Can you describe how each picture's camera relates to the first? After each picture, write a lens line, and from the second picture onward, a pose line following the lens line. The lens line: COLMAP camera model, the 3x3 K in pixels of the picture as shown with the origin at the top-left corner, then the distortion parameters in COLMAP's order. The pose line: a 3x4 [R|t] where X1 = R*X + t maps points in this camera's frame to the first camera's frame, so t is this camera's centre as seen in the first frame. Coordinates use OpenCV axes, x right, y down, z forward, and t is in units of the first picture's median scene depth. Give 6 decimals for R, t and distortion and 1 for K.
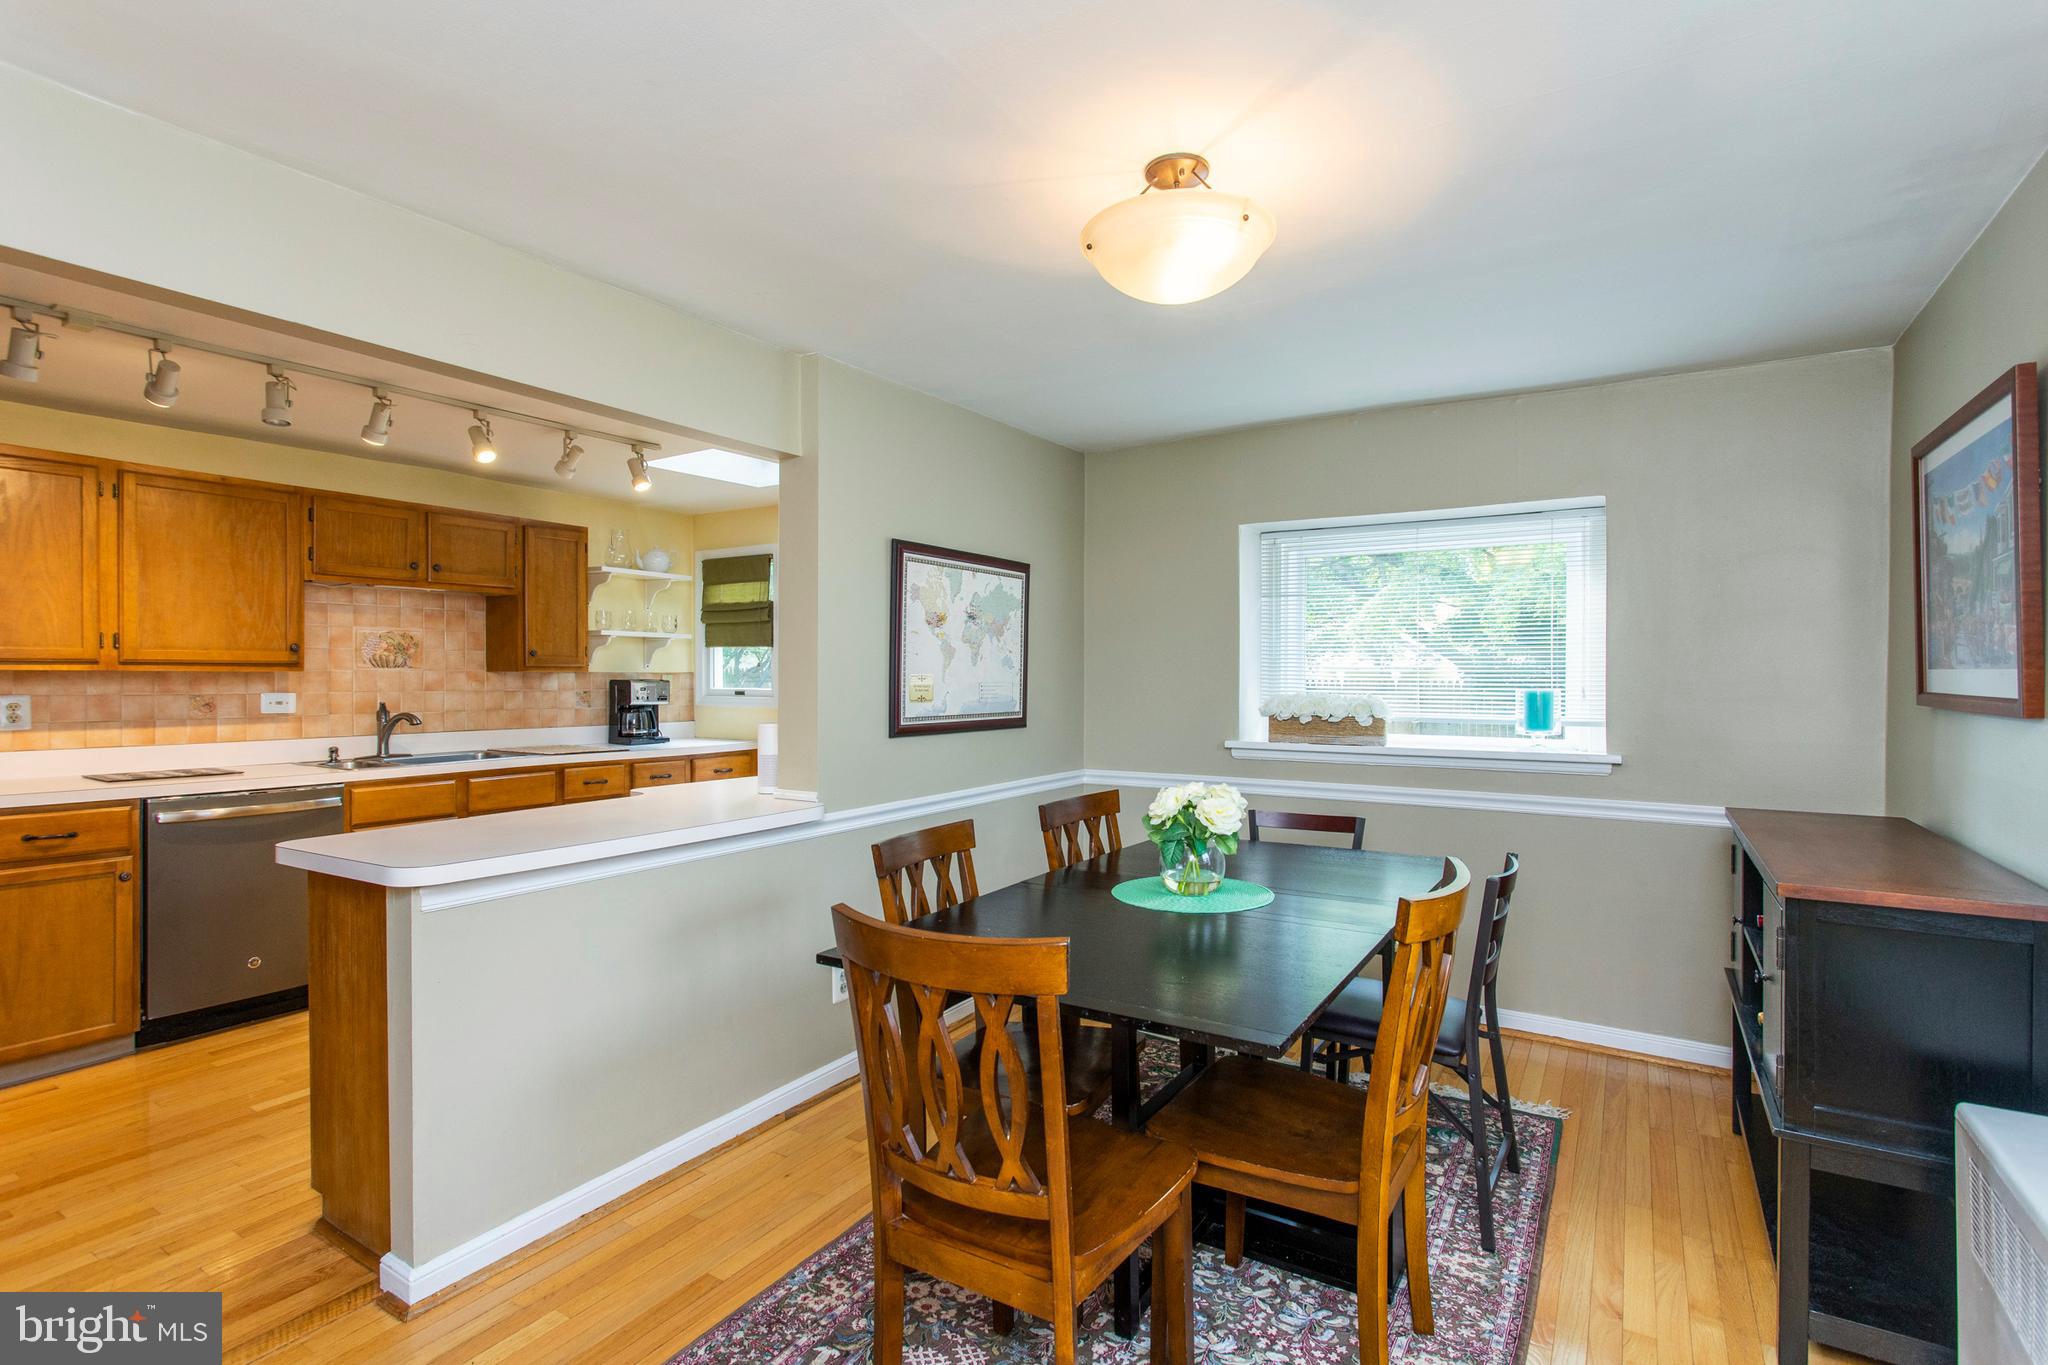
lens RADIAL K [[984.4, 0, 930.9], [0, 984.4, 680.4], [0, 0, 1]] dist [-0.001479, 0.002137]
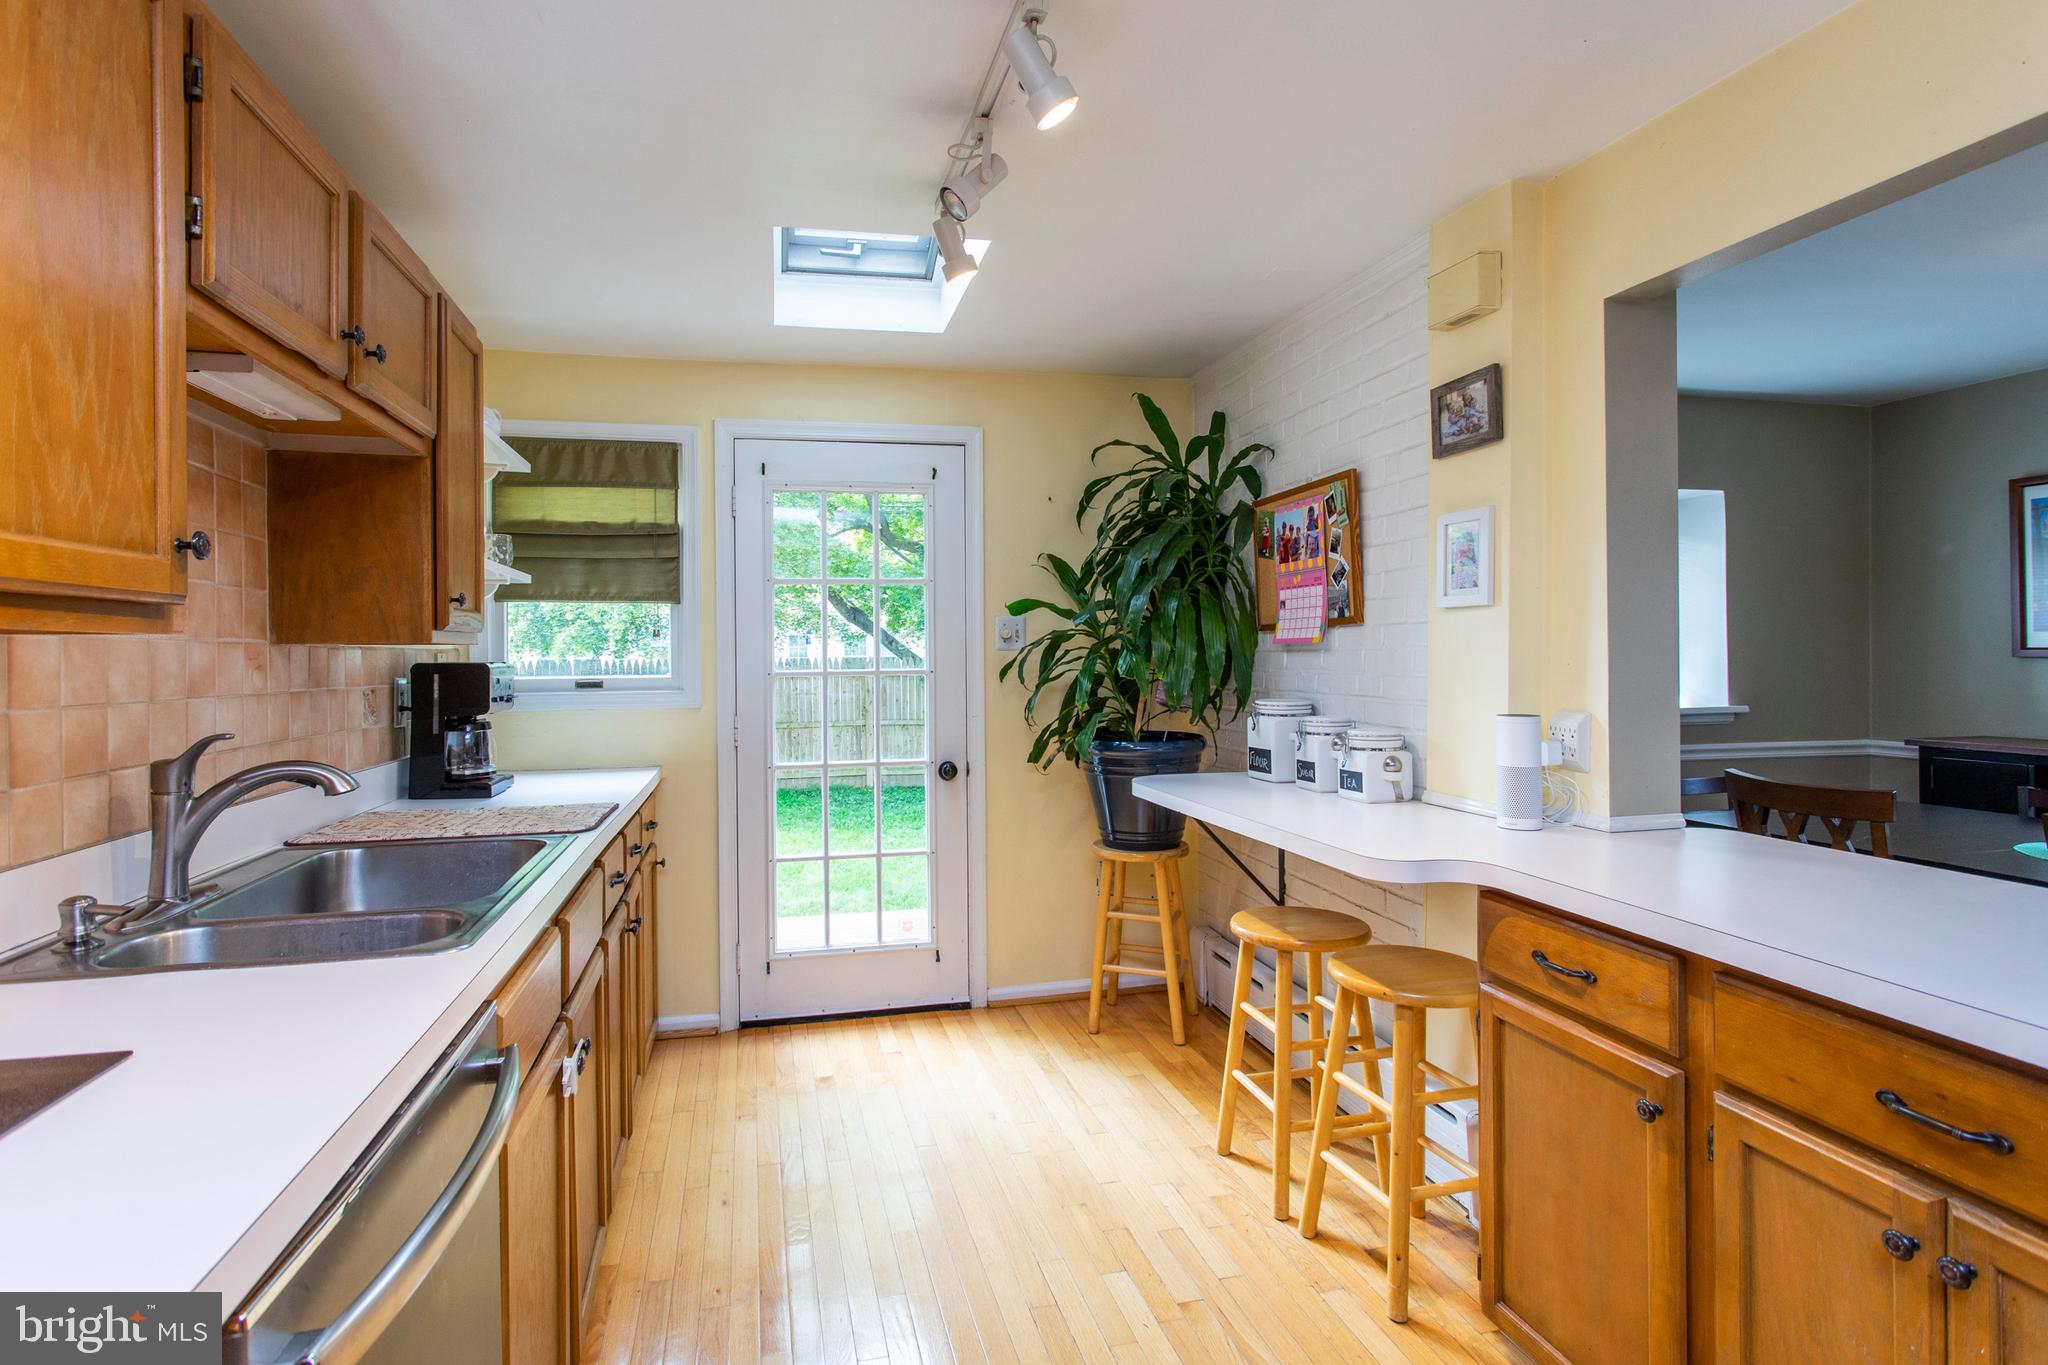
lens RADIAL K [[1045.1, 0, 1005.7], [0, 1045.1, 652.1], [0, 0, 1]] dist [-0.004645, -0.000360]
pose [[0.676267, -0.007185, 0.736622, -0.758424], [0.015111, 0.999877, -0.004120, 0.000625], [-0.736502, 0.013917, 0.676292, 0.687541]]
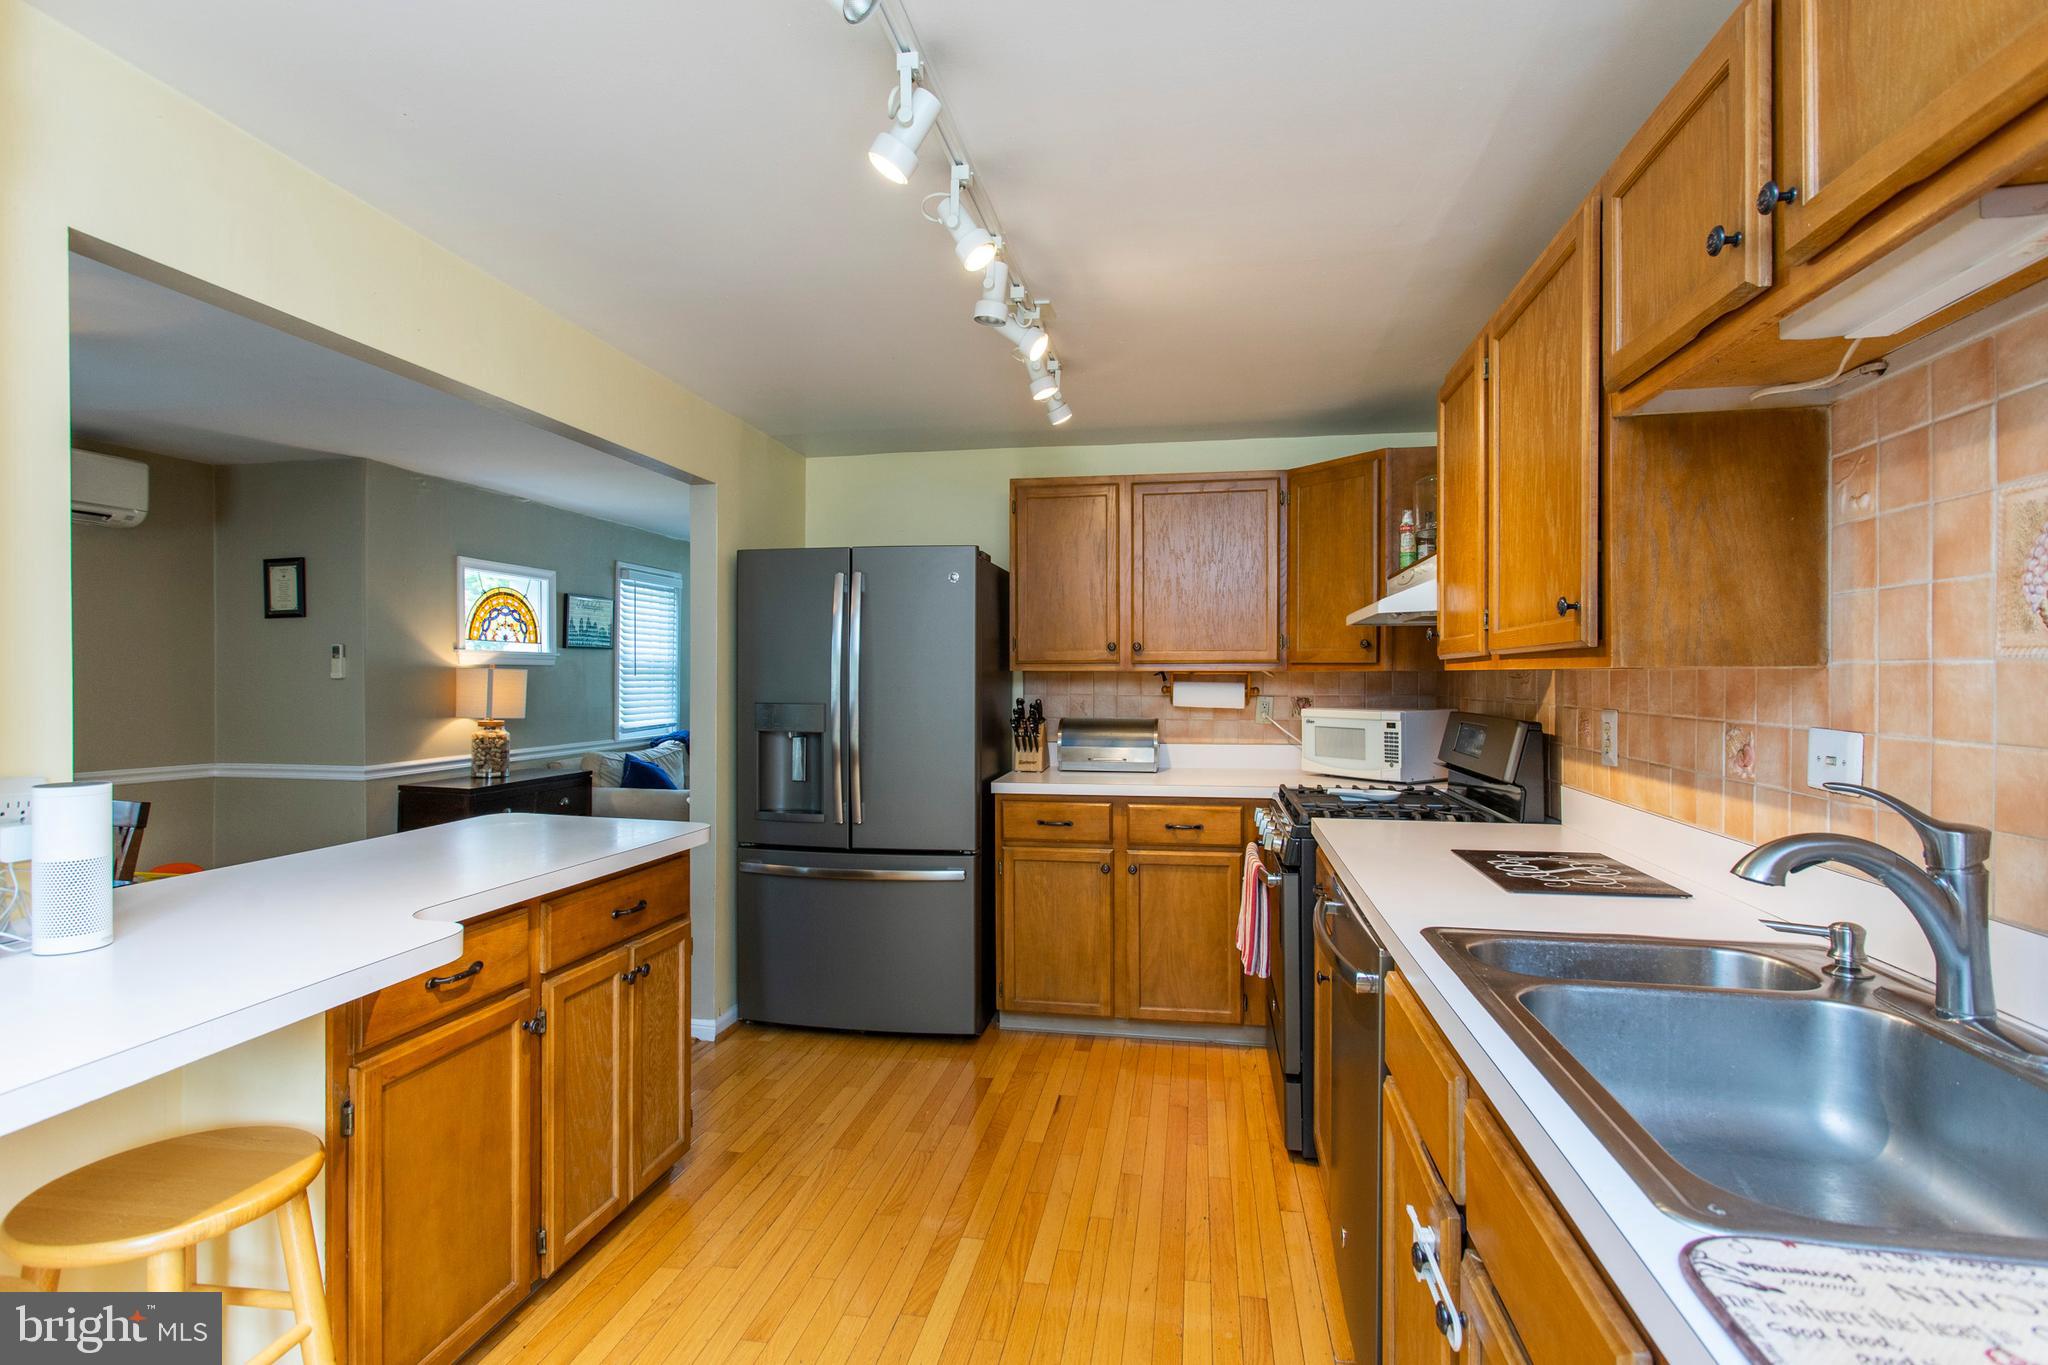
lens RADIAL K [[984.4, 0, 1003.6], [0, 984.4, 666.2], [0, 0, 1]] dist [-0.001479, 0.002137]
pose [[-0.916486, -0.007017, -0.400004, -0.305942], [-0.005340, 0.999972, -0.005307, -0.006926], [0.400030, -0.002728, -0.916498, 1.360048]]
